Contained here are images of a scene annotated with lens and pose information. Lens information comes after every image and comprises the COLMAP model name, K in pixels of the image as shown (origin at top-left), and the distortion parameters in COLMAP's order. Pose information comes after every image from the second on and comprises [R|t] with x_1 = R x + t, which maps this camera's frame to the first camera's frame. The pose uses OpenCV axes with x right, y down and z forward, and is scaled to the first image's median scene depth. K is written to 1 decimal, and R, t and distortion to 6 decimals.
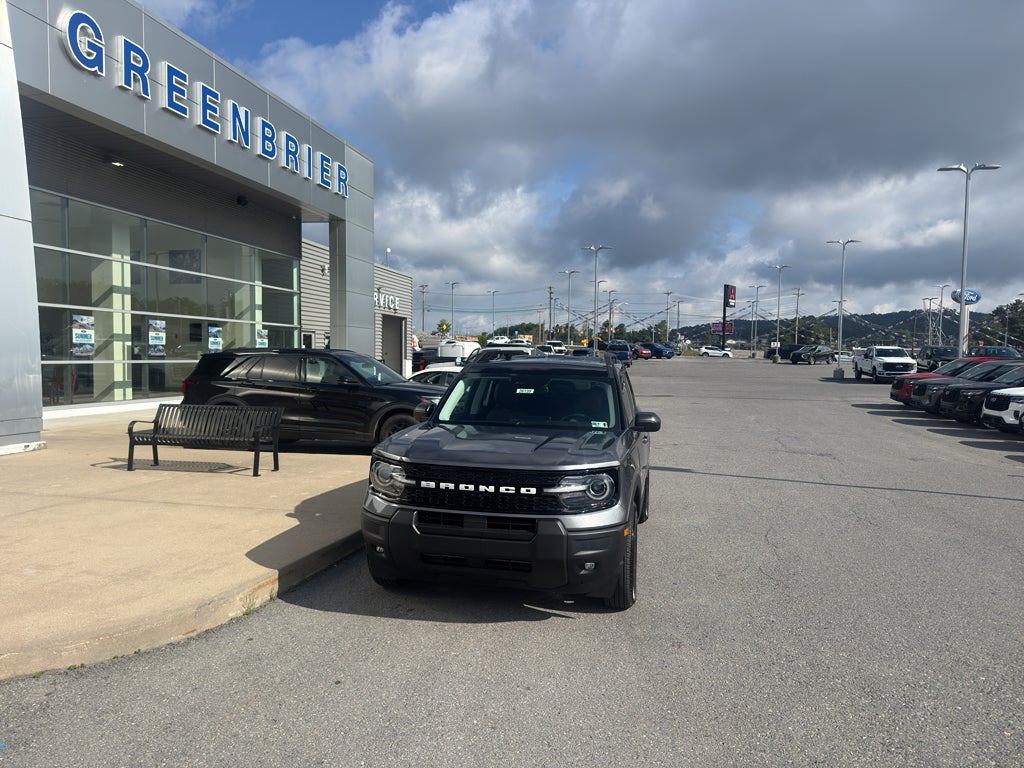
lens RADIAL K [[718.6, 0, 520.9], [0, 718.6, 400.8], [0, 0, 1]] dist [0.040296, -0.050189]
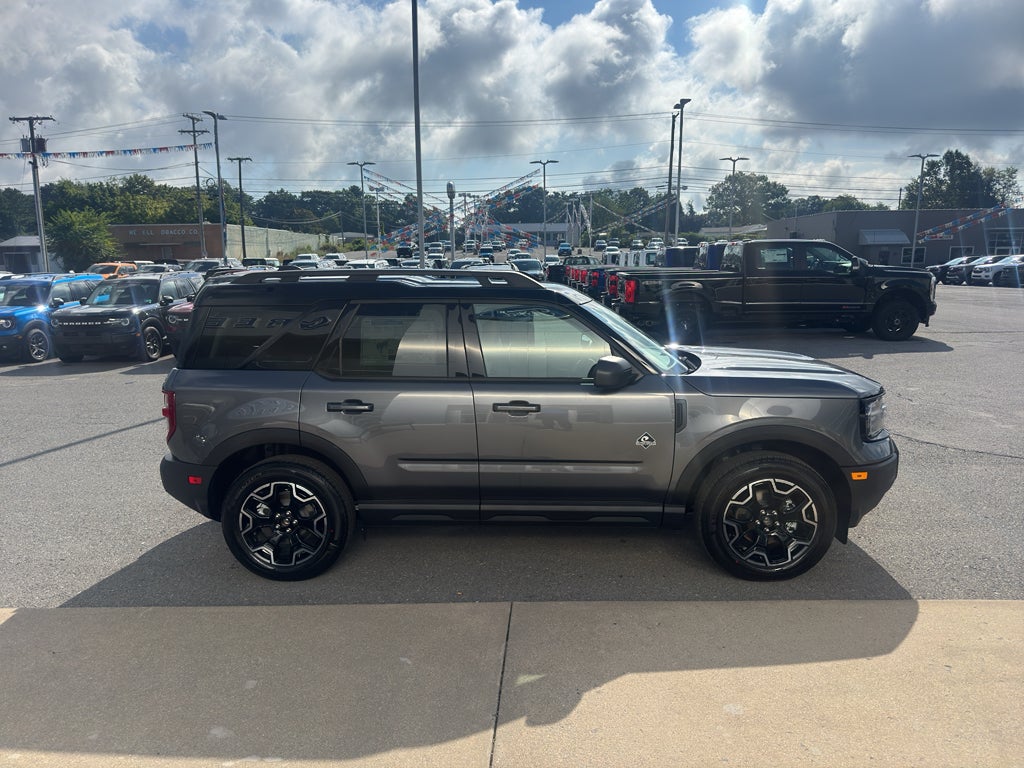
lens RADIAL K [[718.6, 0, 510.1], [0, 718.6, 386.9], [0, 0, 1]] dist [0.040296, -0.050189]
pose [[-0.156614, -0.182896, 0.970578, -0.261397], [0.068394, 0.978337, 0.195394, -0.035634], [-0.985289, 0.096983, -0.140712, 0.420640]]
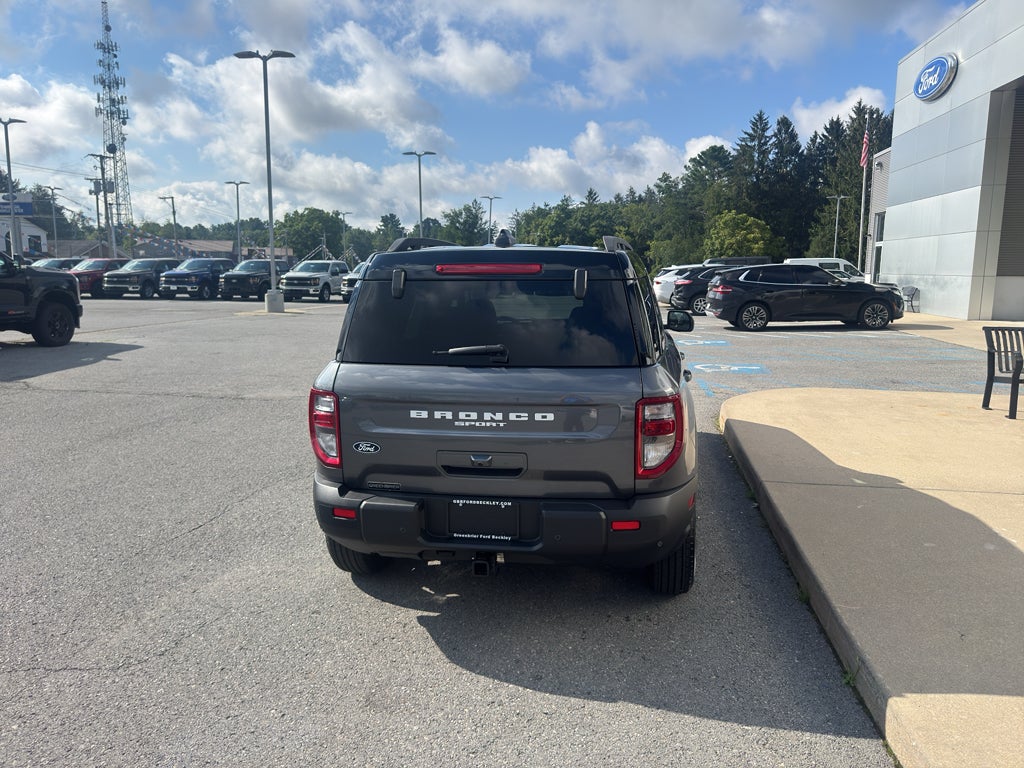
lens RADIAL K [[718.6, 0, 522.9], [0, 718.6, 384.1], [0, 0, 1]] dist [0.040296, -0.050189]
pose [[-0.998268, -0.009448, -0.058068, 0.036692], [-0.021914, 0.975706, 0.217984, -0.033961], [0.054598, 0.218879, -0.974223, 0.662663]]
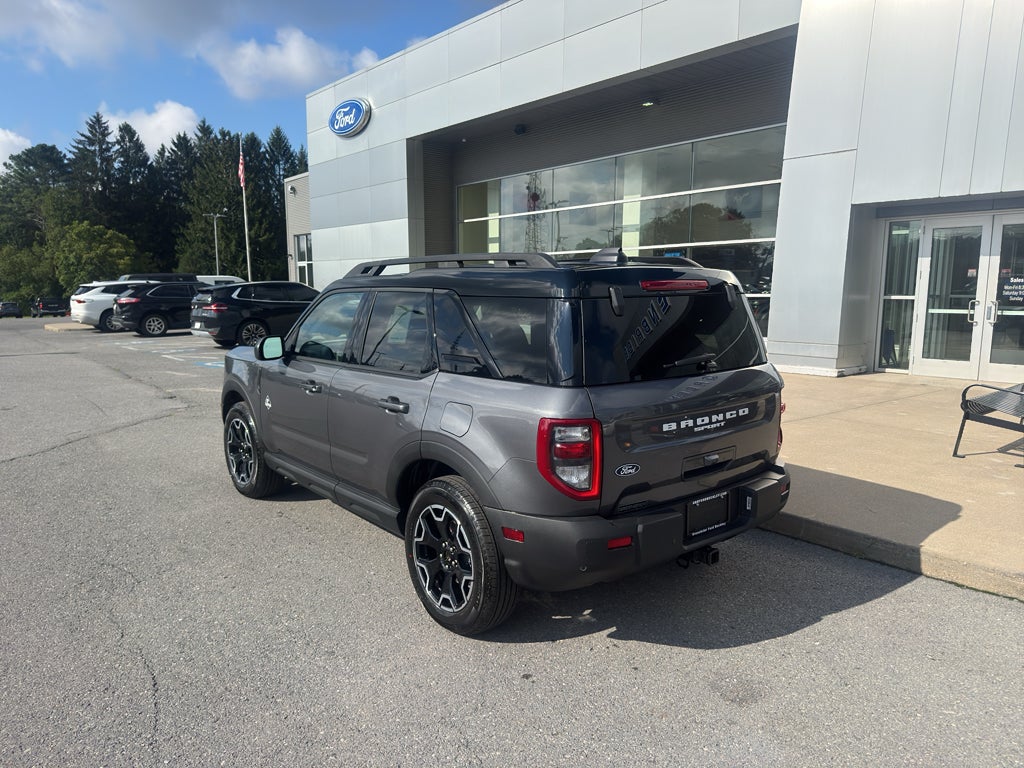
lens RADIAL K [[718.6, 0, 525.6], [0, 718.6, 392.0], [0, 0, 1]] dist [0.040296, -0.050189]
pose [[-0.621027, 0.096853, -0.777782, 0.212183], [-0.059096, 0.983725, 0.169684, -0.025313], [0.781558, 0.151342, -0.605196, 0.573152]]
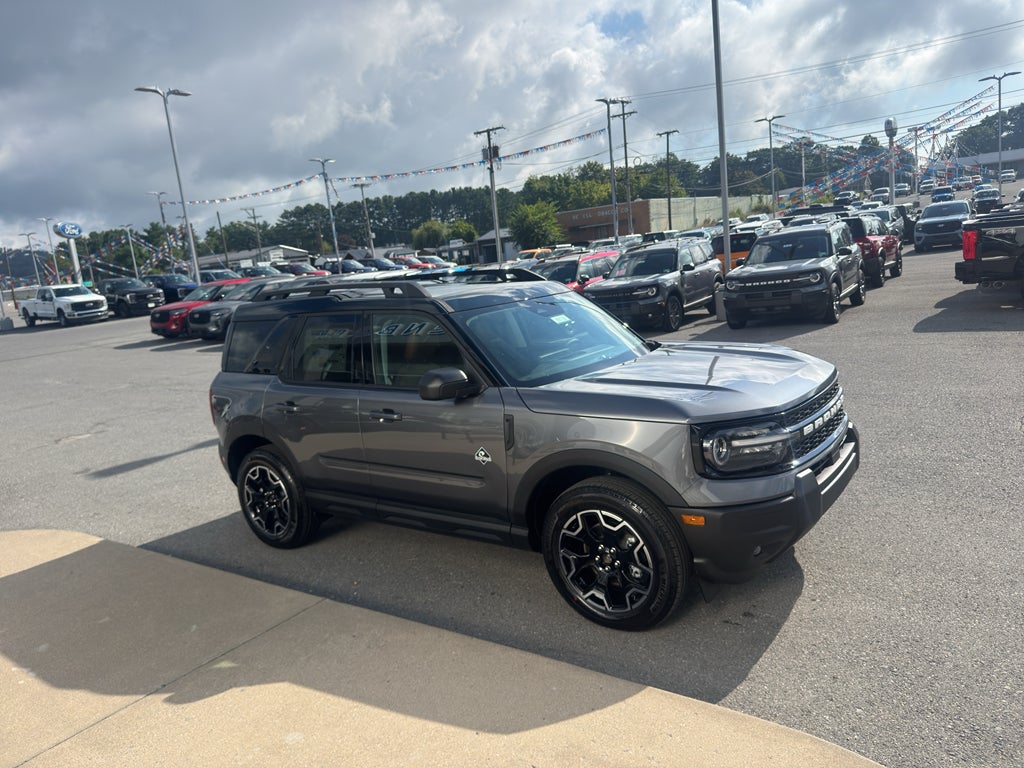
lens RADIAL K [[718.6, 0, 529.8], [0, 718.6, 396.2], [0, 0, 1]] dist [0.040296, -0.050189]
pose [[0.399146, -0.238124, 0.885426, -0.232549], [0.166715, 0.968438, 0.185295, -0.027317], [-0.901603, 0.073654, 0.426247, 0.241019]]
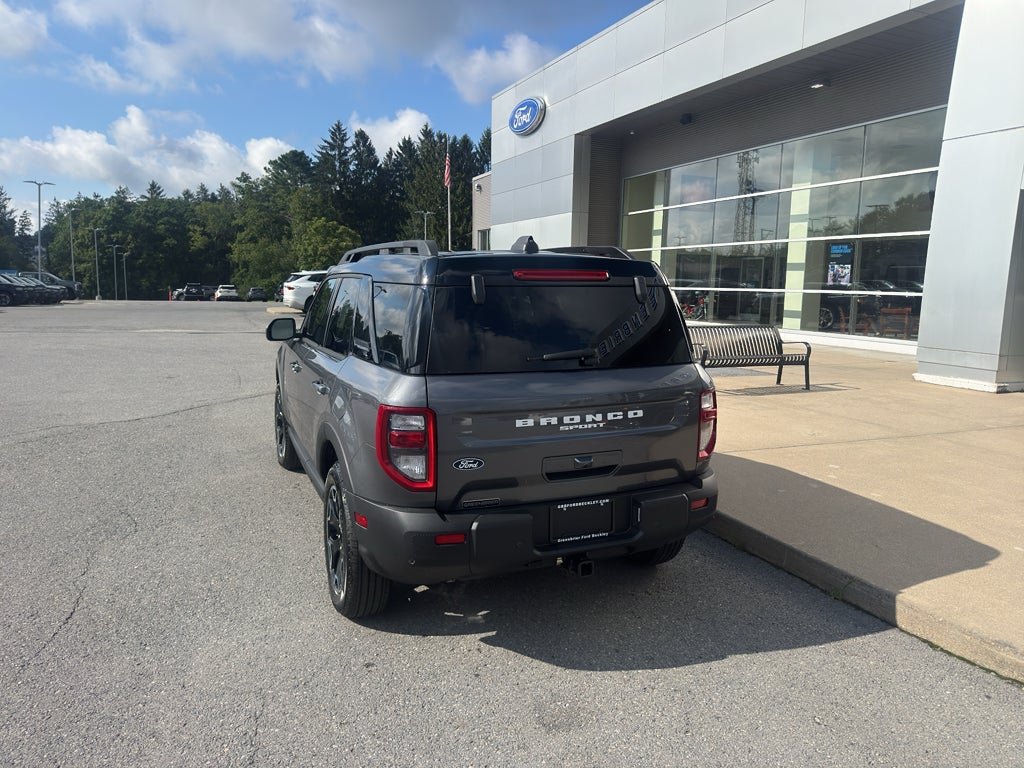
lens RADIAL K [[718.6, 0, 528.1], [0, 718.6, 382.6], [0, 0, 1]] dist [0.040296, -0.050189]
pose [[-0.809977, 0.051191, -0.584223, 0.147844], [-0.068638, 0.981062, 0.181124, -0.028136], [0.582431, 0.186806, -0.791124, 0.625395]]
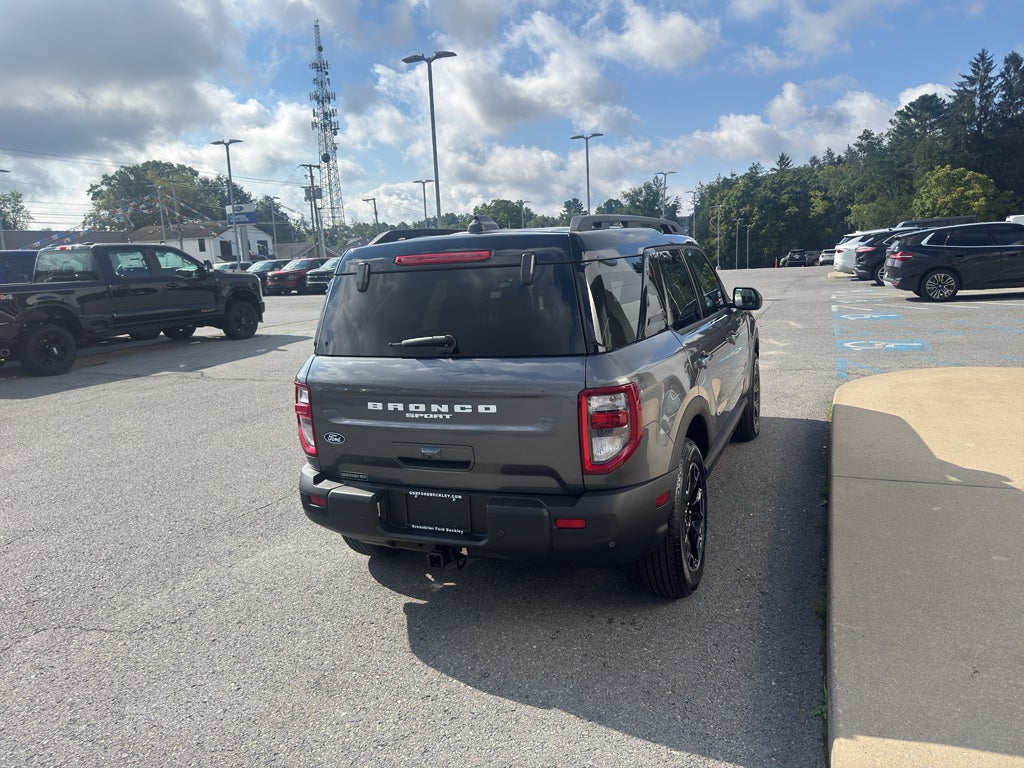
lens RADIAL K [[718.6, 0, 524.8], [0, 718.6, 372.4], [0, 0, 1]] dist [0.040296, -0.050189]
pose [[-0.980412, 0.004305, 0.196910, -0.018887], [0.049346, 0.973244, 0.224411, -0.034282], [-0.190676, 0.229732, -0.954393, 0.653409]]
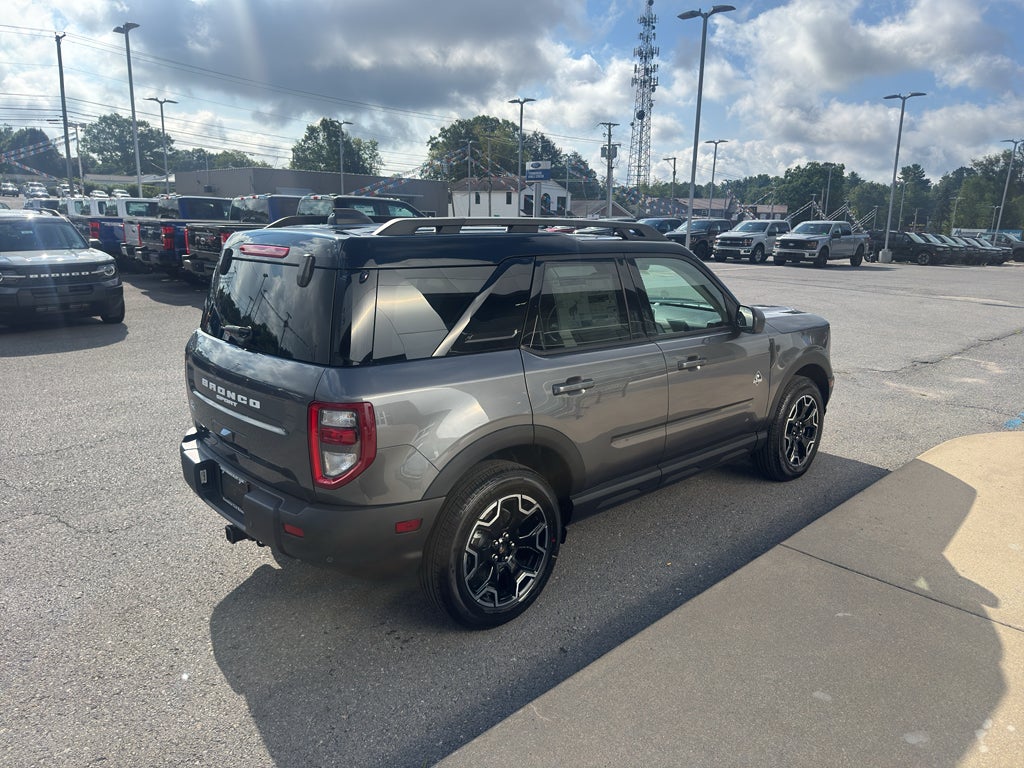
lens RADIAL K [[718.6, 0, 525.8], [0, 718.6, 383.1], [0, 0, 1]] dist [0.040296, -0.050189]
pose [[-0.822621, -0.154962, 0.547067, -0.122934], [0.004210, 0.960459, 0.278390, -0.041762], [-0.568575, 0.231313, -0.789441, 0.598316]]
